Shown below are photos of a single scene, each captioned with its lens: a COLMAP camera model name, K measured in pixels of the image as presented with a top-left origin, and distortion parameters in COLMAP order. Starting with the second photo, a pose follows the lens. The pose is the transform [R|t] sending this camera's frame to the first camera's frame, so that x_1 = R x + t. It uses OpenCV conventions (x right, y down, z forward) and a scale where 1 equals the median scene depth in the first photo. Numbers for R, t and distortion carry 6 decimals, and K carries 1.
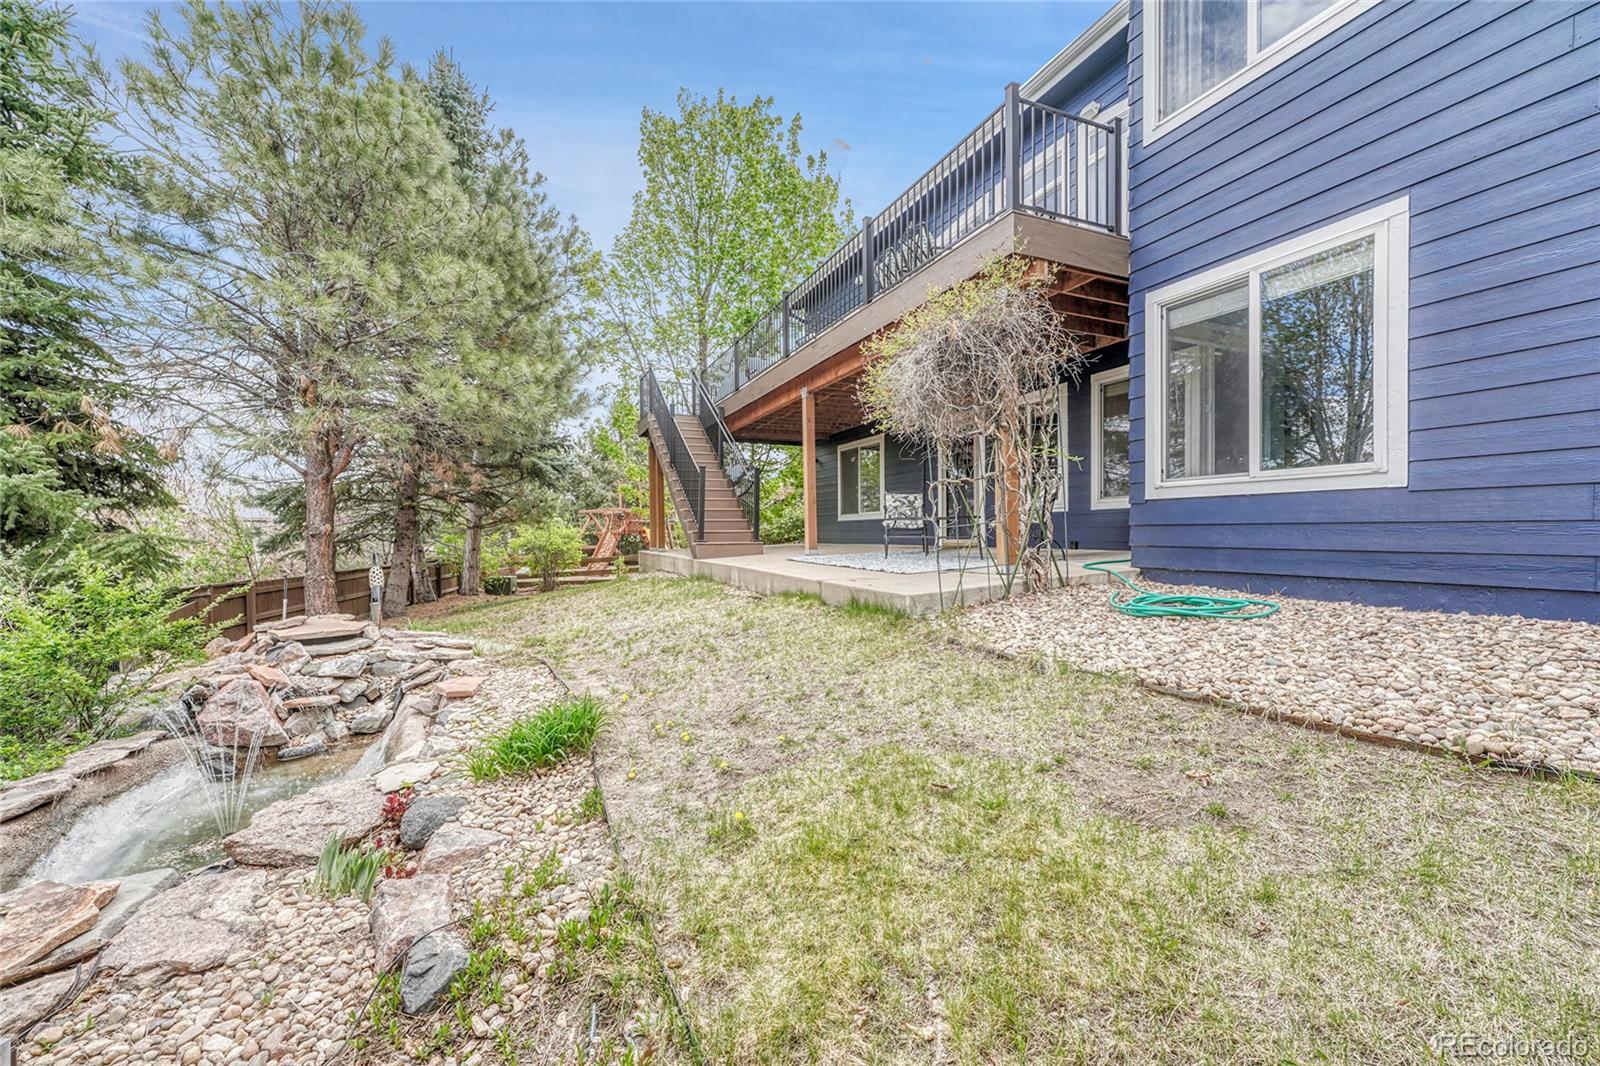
lens RADIAL K [[632.5, 0, 793.0], [0, 632.5, 537.0], [0, 0, 1]] dist [-0.006220, 0.000768]
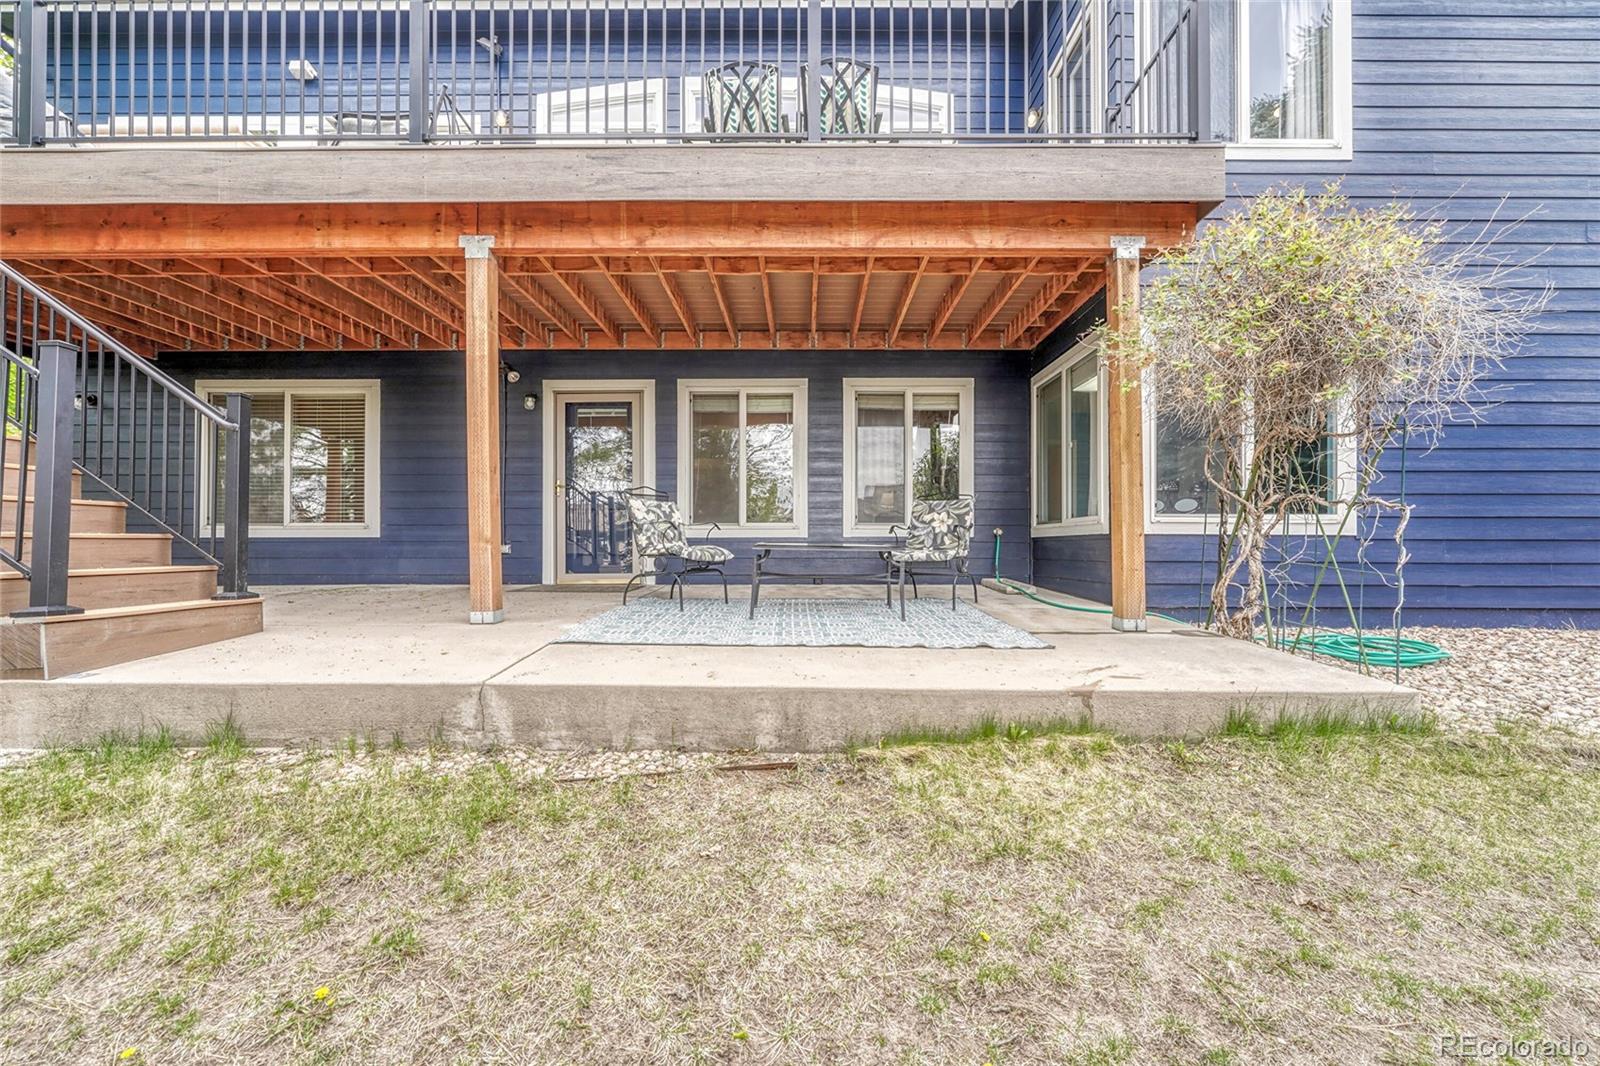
lens RADIAL K [[632.5, 0, 799.5], [0, 632.5, 541.8], [0, 0, 1]] dist [-0.006220, 0.000768]
pose [[0.418479, 0.022080, 0.907958, -0.274318], [0.005162, 0.999630, -0.026688, -0.014411], [-0.908212, 0.015855, 0.418210, 0.622518]]
